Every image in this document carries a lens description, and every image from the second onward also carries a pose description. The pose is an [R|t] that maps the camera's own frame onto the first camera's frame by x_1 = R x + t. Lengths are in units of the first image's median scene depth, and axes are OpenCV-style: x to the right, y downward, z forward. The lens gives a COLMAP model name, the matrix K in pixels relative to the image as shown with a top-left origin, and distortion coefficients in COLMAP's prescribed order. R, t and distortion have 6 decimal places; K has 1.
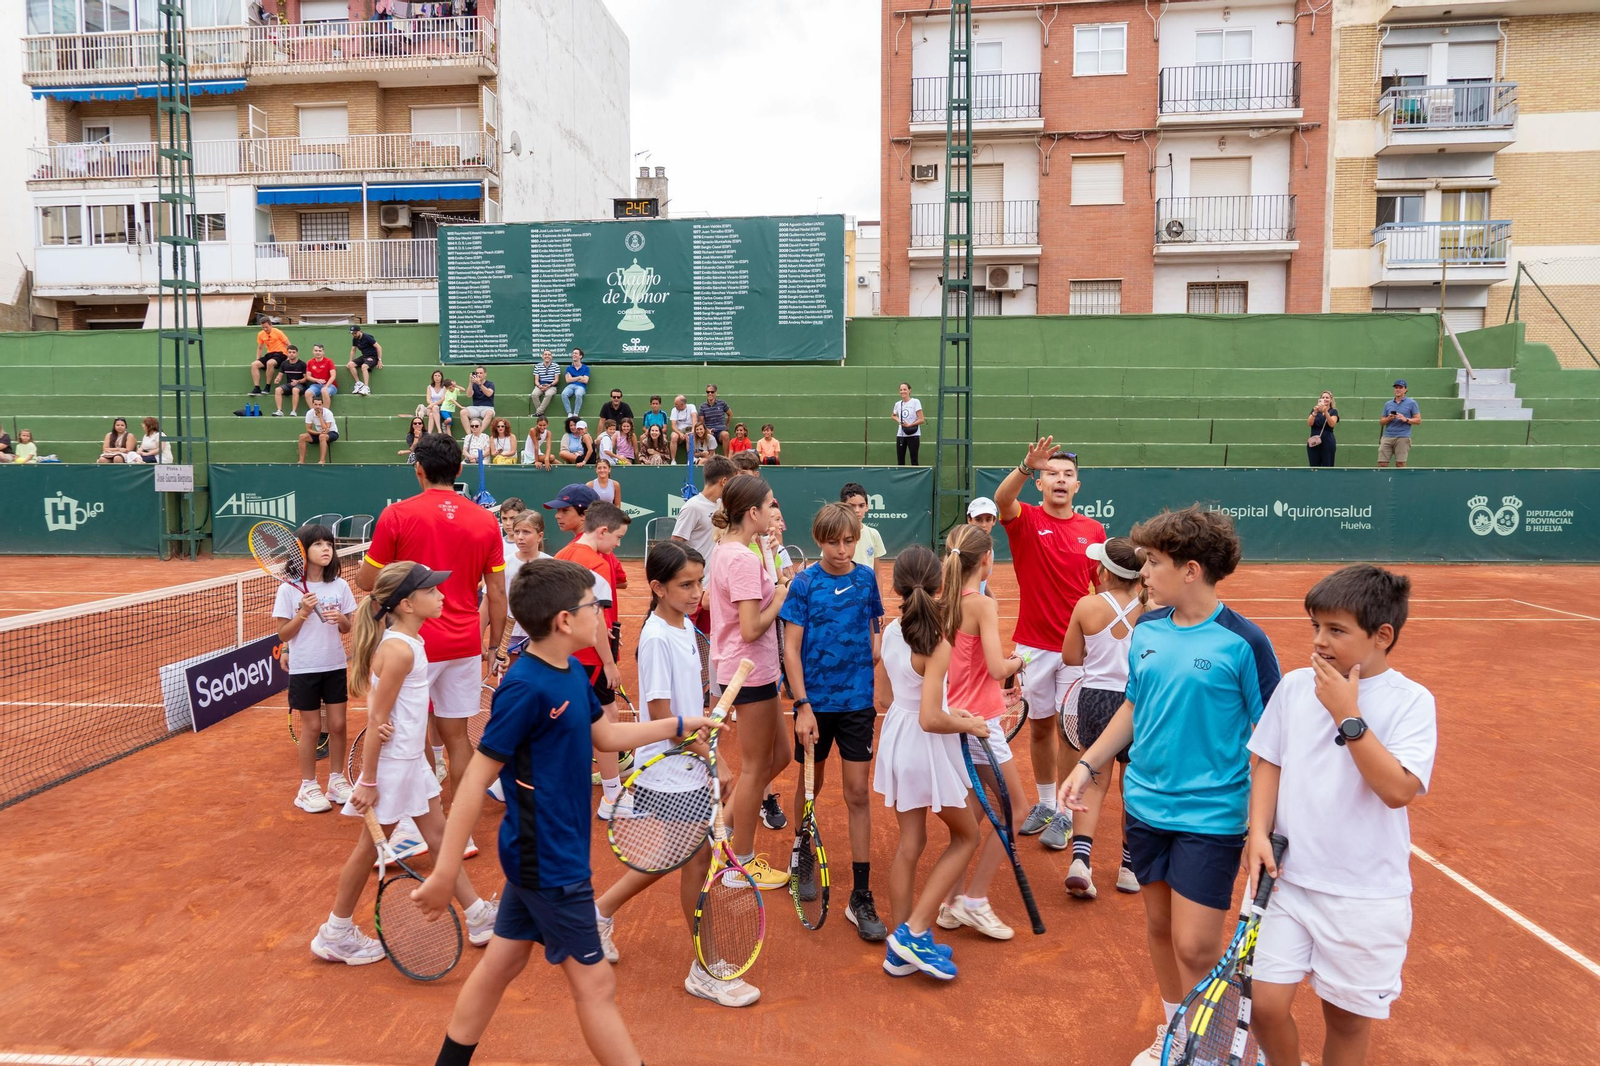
lens RADIAL K [[1083.1, 0, 780.7], [0, 1083.1, 533.4], [0, 0, 1]] dist [-0.012111, -0.006057]
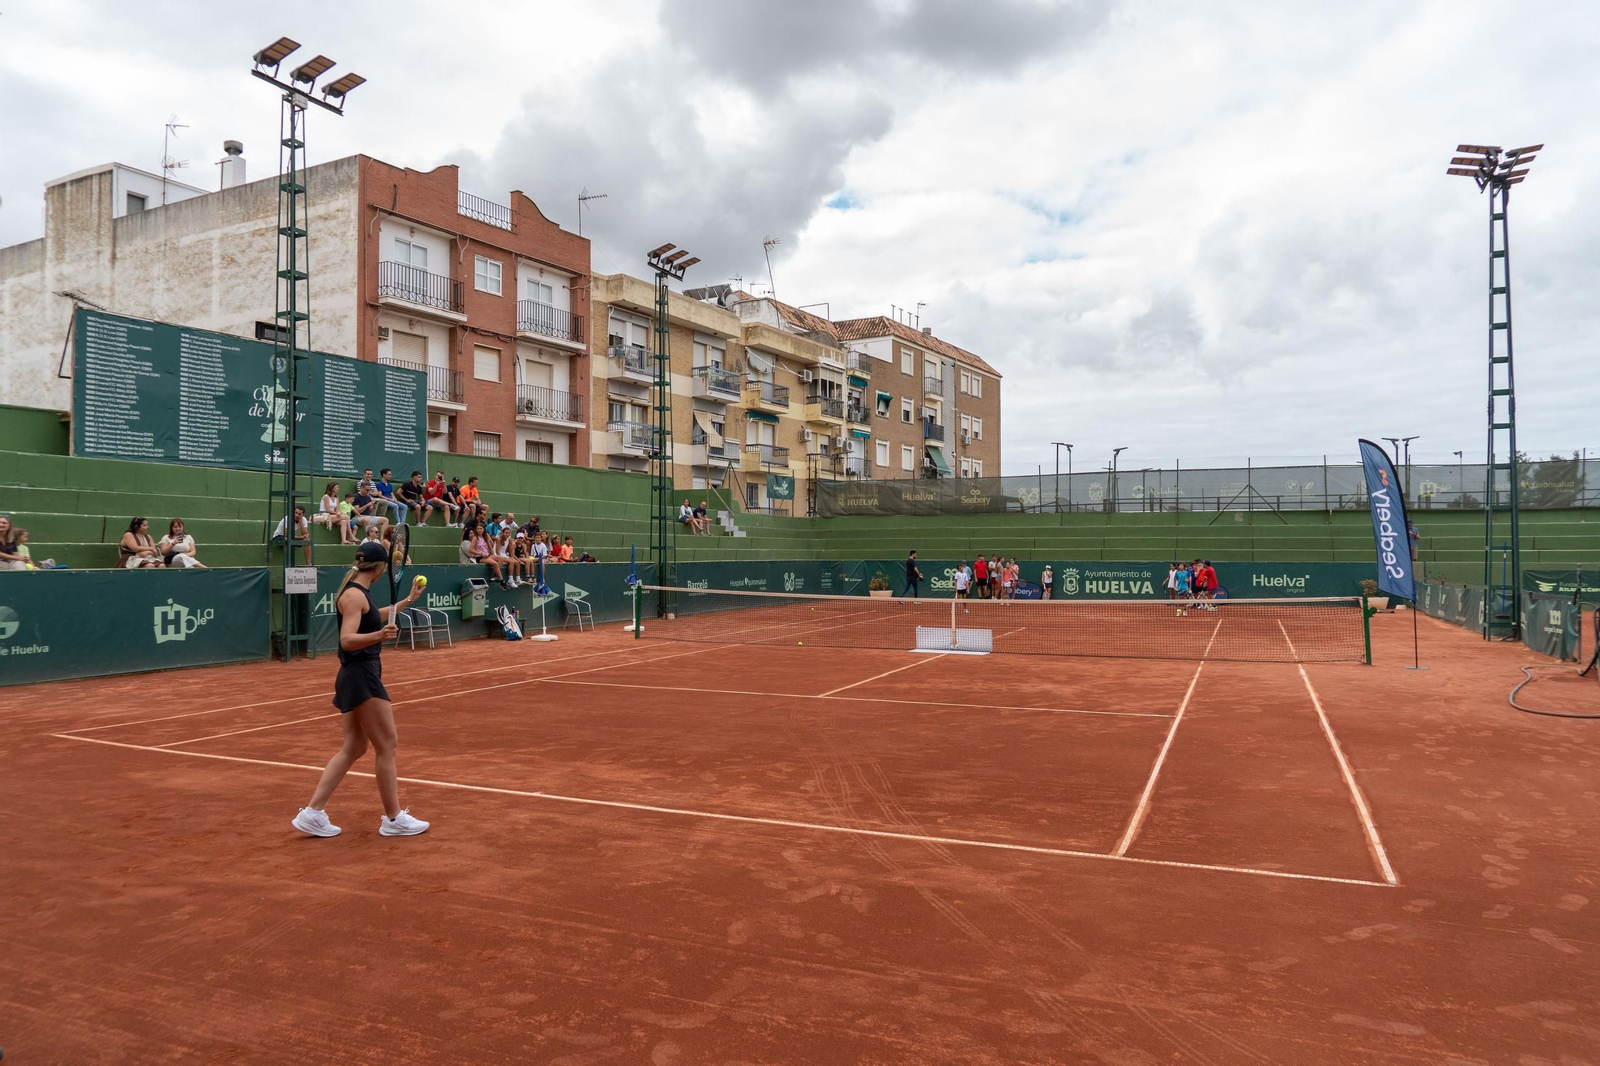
lens RADIAL K [[1058.5, 0, 847.4], [0, 1058.5, 529.6], [0, 0, 1]] dist [-0.002993, 0.000031]
pose [[0.334453, 0.017904, 0.942242, -0.937244], [0.073437, 0.996284, -0.044998, -0.010607], [-0.939547, 0.084245, 0.331896, 0.111765]]
